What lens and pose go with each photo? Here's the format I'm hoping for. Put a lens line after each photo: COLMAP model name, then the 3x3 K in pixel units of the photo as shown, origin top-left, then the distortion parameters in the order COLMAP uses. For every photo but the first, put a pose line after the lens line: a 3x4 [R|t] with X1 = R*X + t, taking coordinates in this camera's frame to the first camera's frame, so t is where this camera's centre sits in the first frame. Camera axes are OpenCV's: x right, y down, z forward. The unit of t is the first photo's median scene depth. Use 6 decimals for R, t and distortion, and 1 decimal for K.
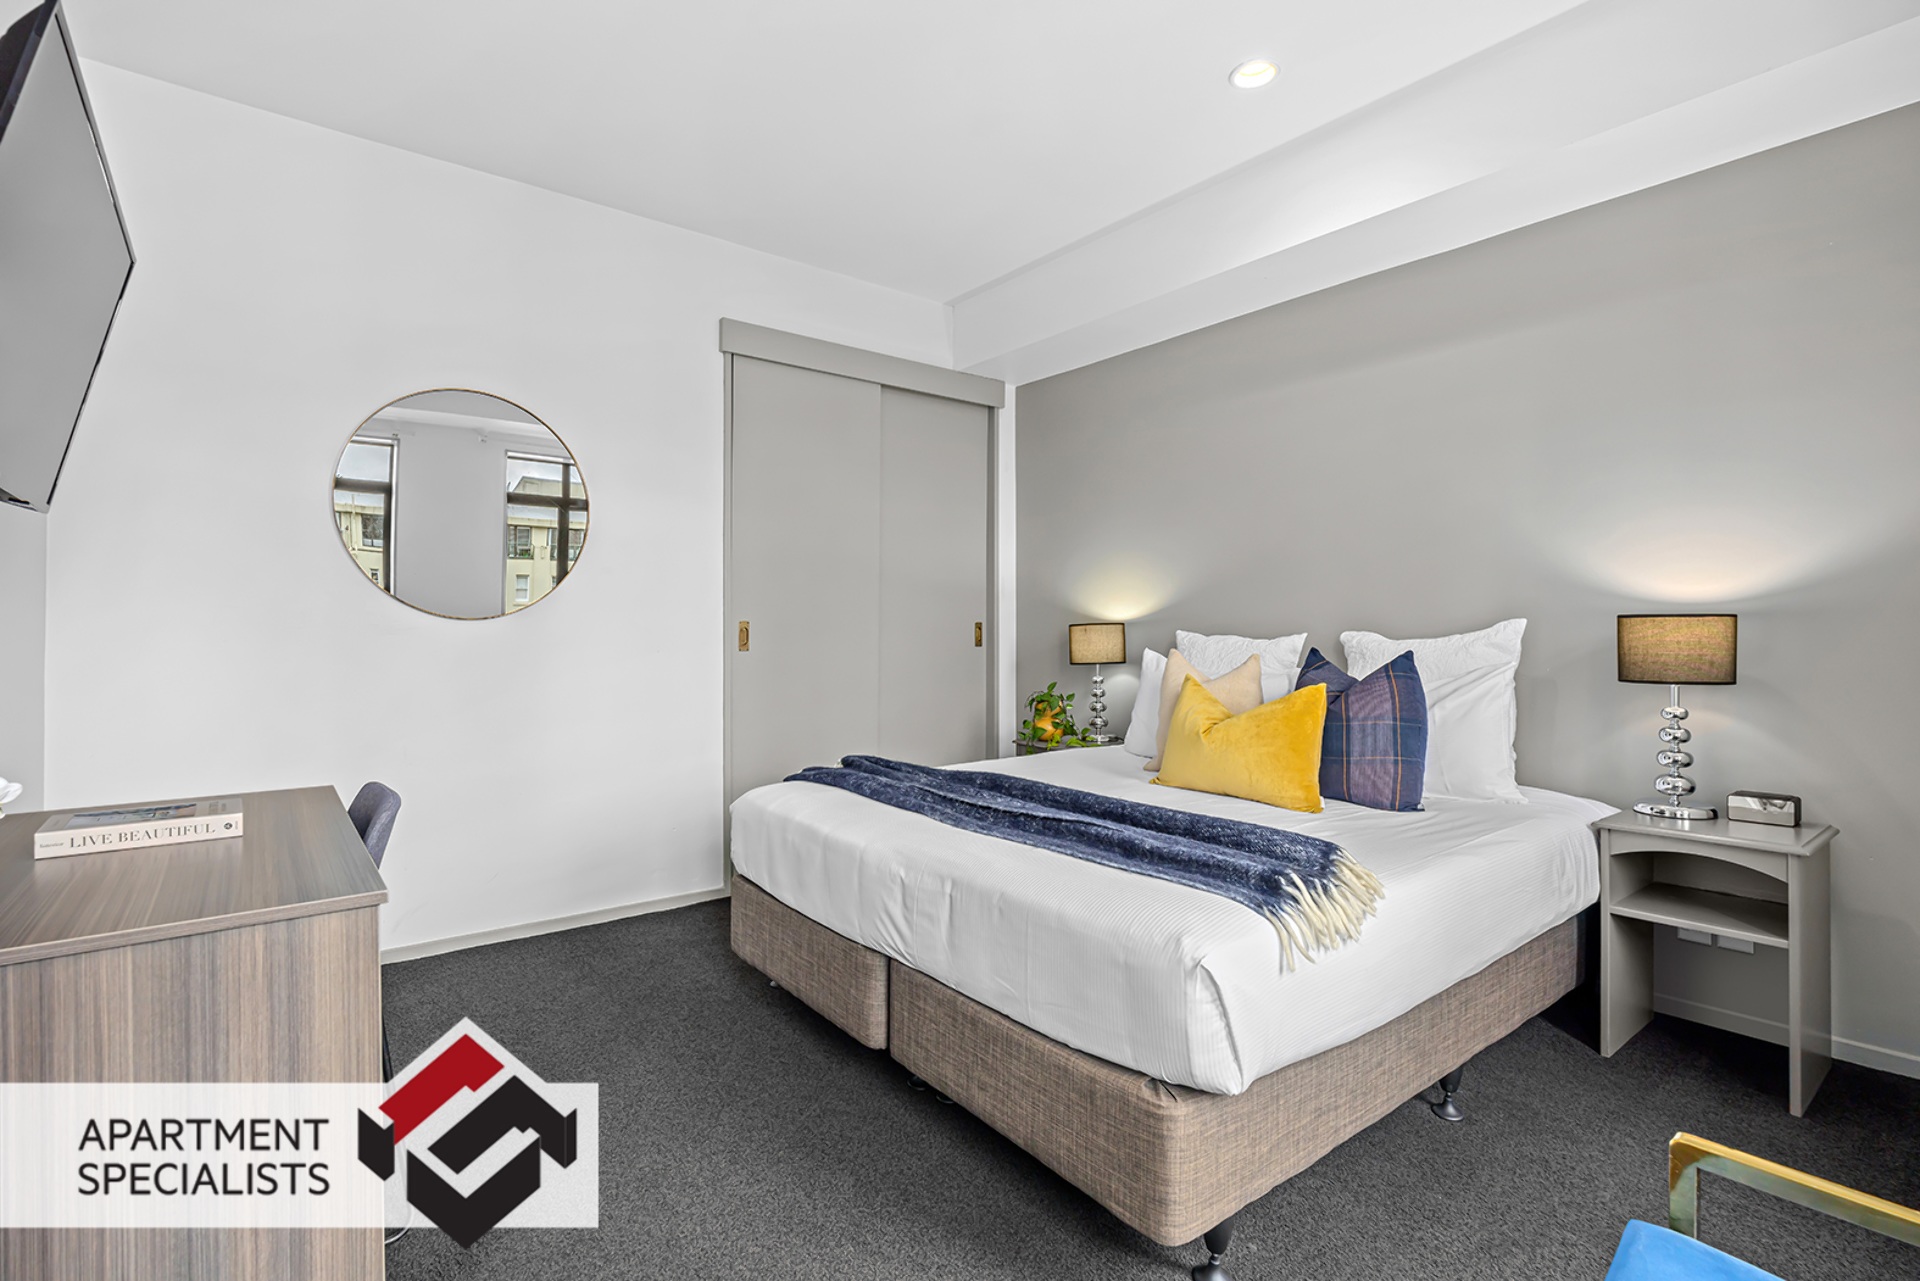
lens RADIAL K [[889.7, 0, 971.1], [0, 889.7, 635.7], [0, 0, 1]] dist [-0.001215, -0.000135]
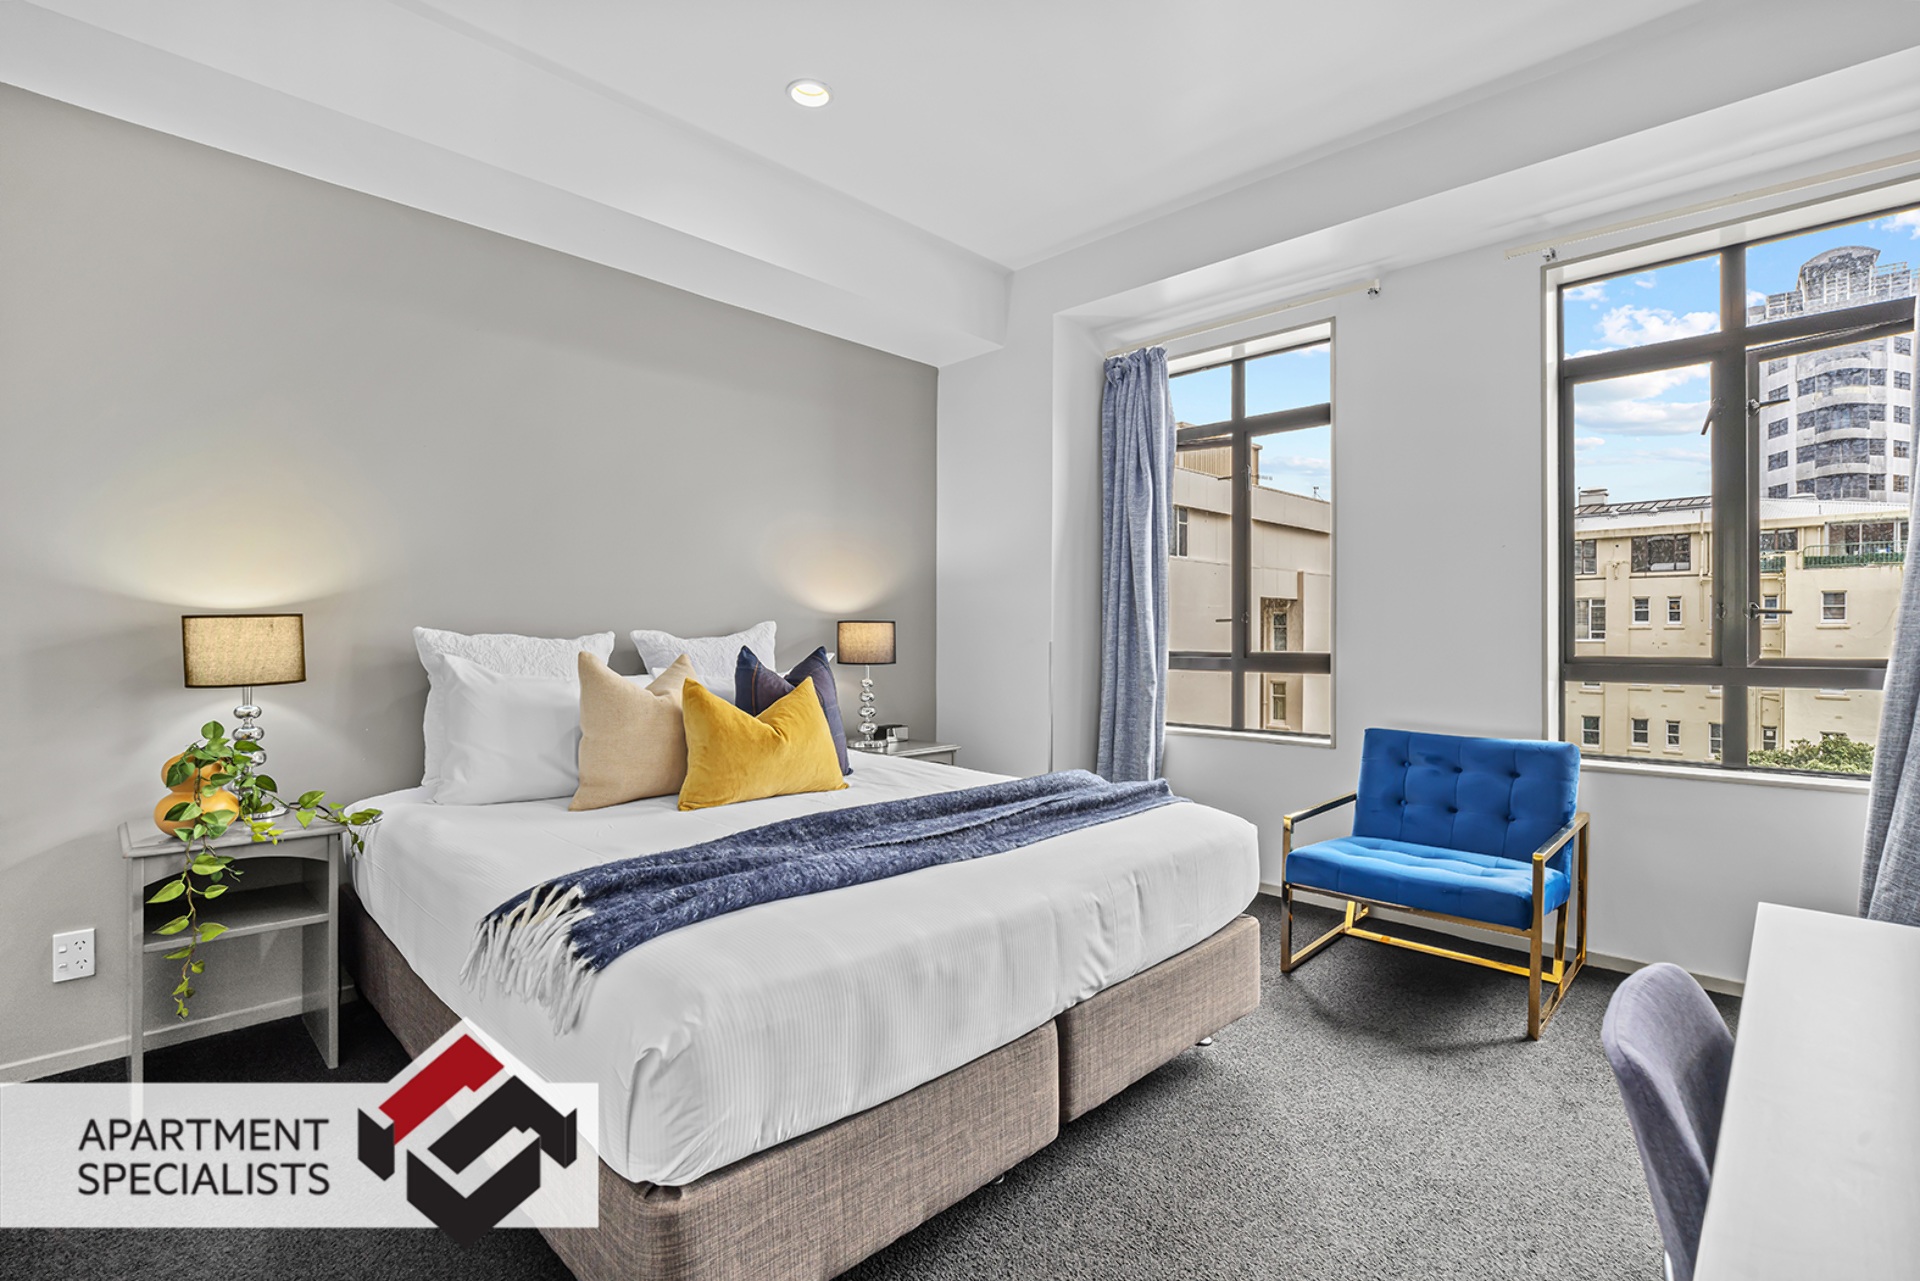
lens RADIAL K [[889.7, 0, 971.1], [0, 889.7, 635.7], [0, 0, 1]] dist [-0.001215, -0.000135]
pose [[-0.135896, -0.002698, 0.990719, -0.682829], [0.002134, 0.999993, 0.003016, -0.000386], [-0.990721, 0.002524, -0.135889, 0.891577]]
